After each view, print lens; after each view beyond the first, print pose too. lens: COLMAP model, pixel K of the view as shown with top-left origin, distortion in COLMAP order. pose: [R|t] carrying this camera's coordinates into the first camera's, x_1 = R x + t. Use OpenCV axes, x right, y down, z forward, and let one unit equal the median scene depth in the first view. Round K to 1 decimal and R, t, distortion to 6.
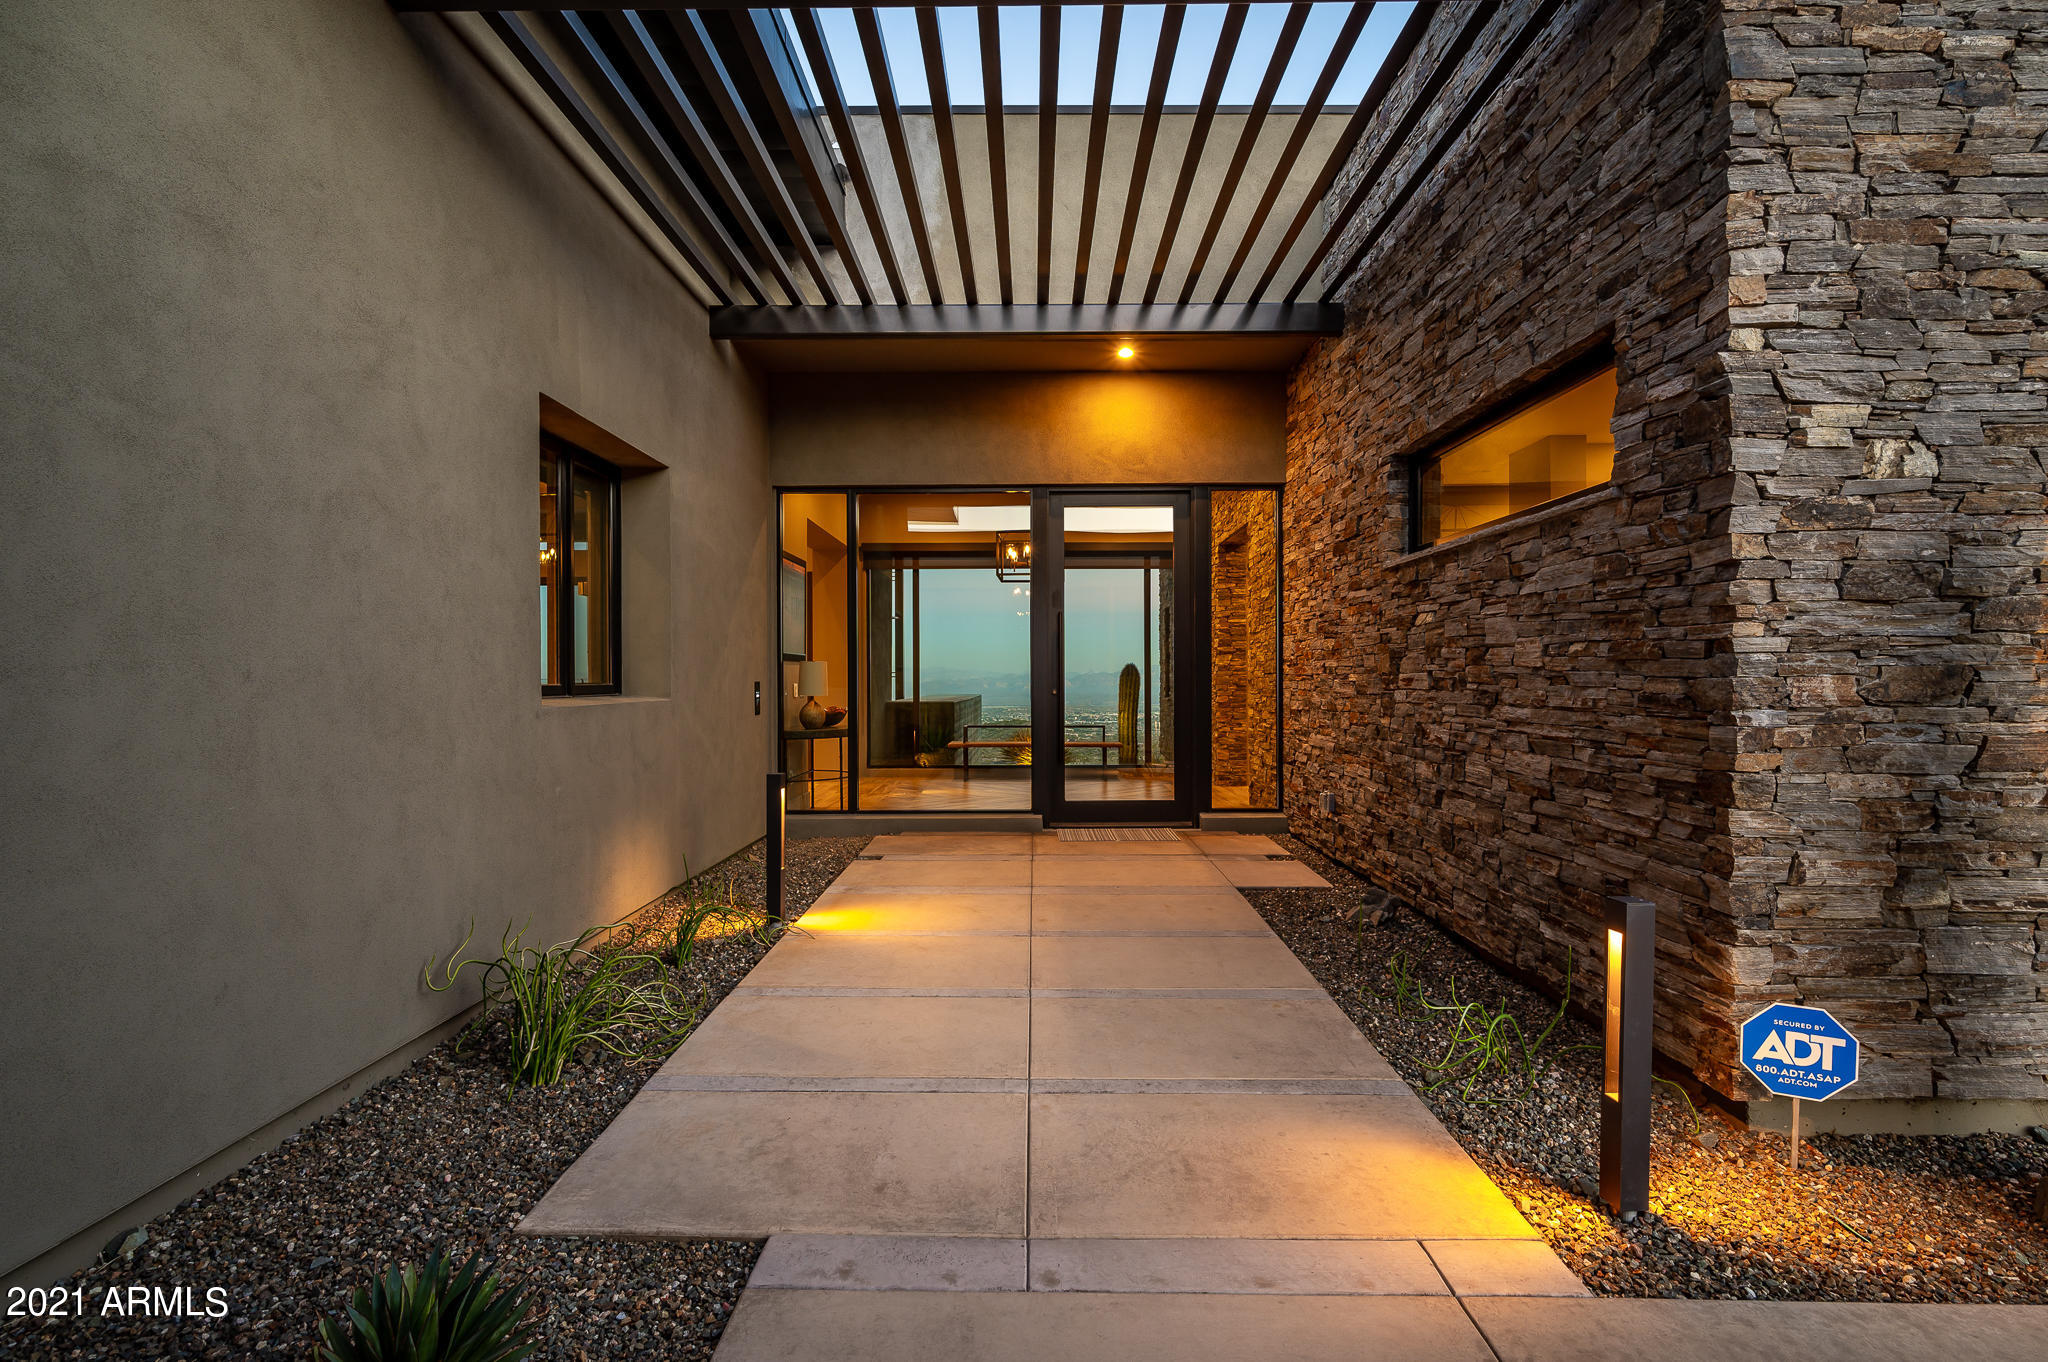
lens RADIAL K [[948.0, 0, 1022.9], [0, 948.0, 682.3], [0, 0, 1]] dist [0.000246, 0.000076]
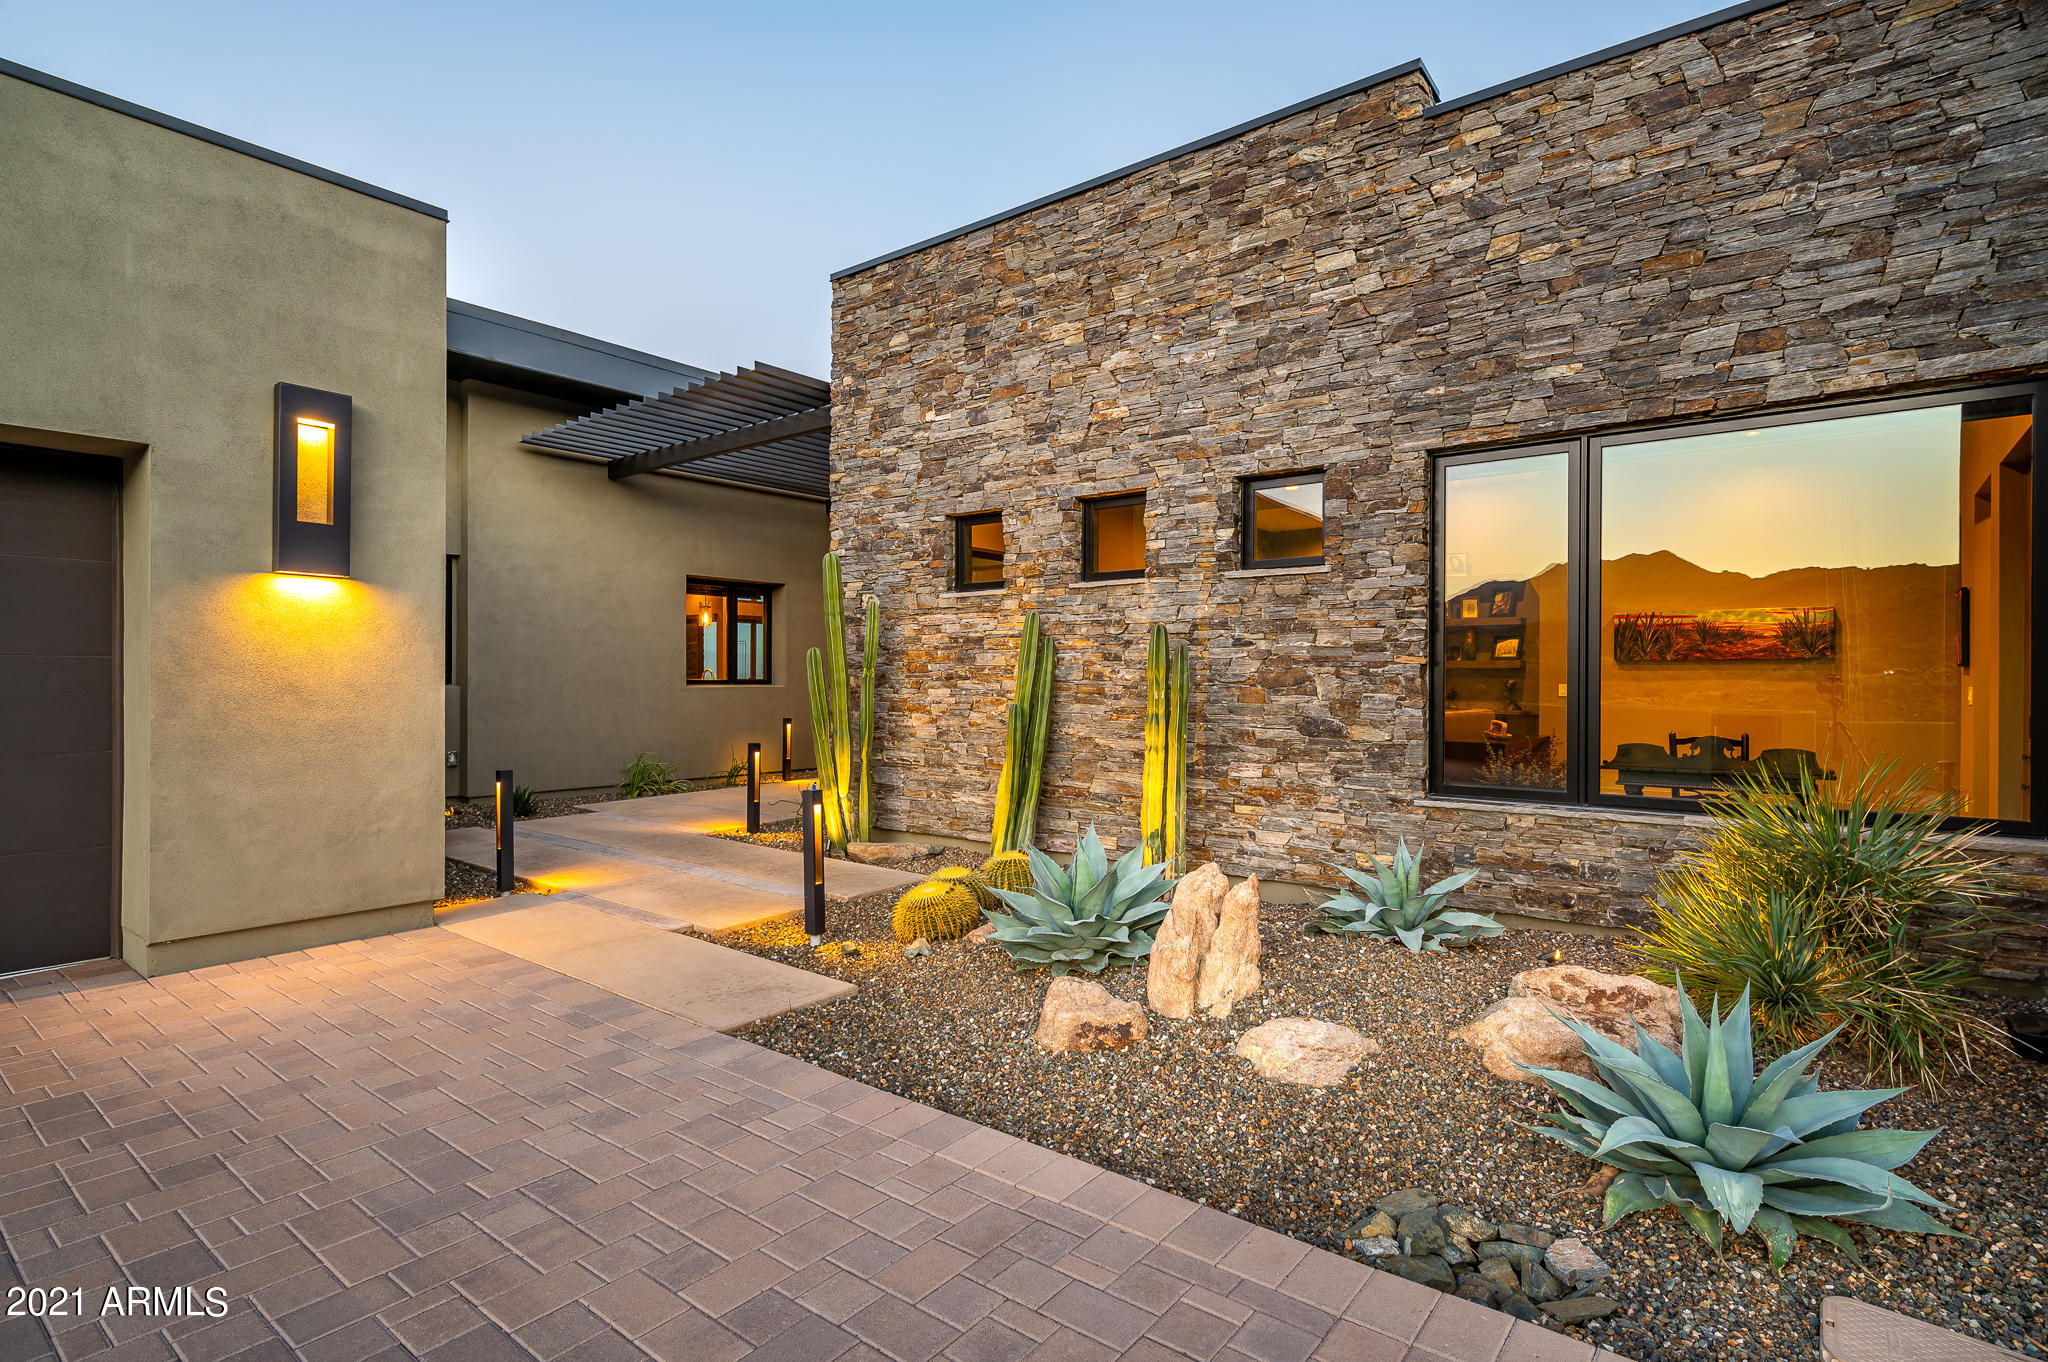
lens RADIAL K [[1000.5, 0, 1024.5], [0, 1000.5, 681.5], [0, 0, 1]] dist [0.000046, 0.000002]
pose [[0.794758, 0.002419, -0.606922, 3.109943], [-0.005946, 0.999975, -0.003802, 0.016048], [0.606897, 0.006630, 0.794753, -1.096143]]
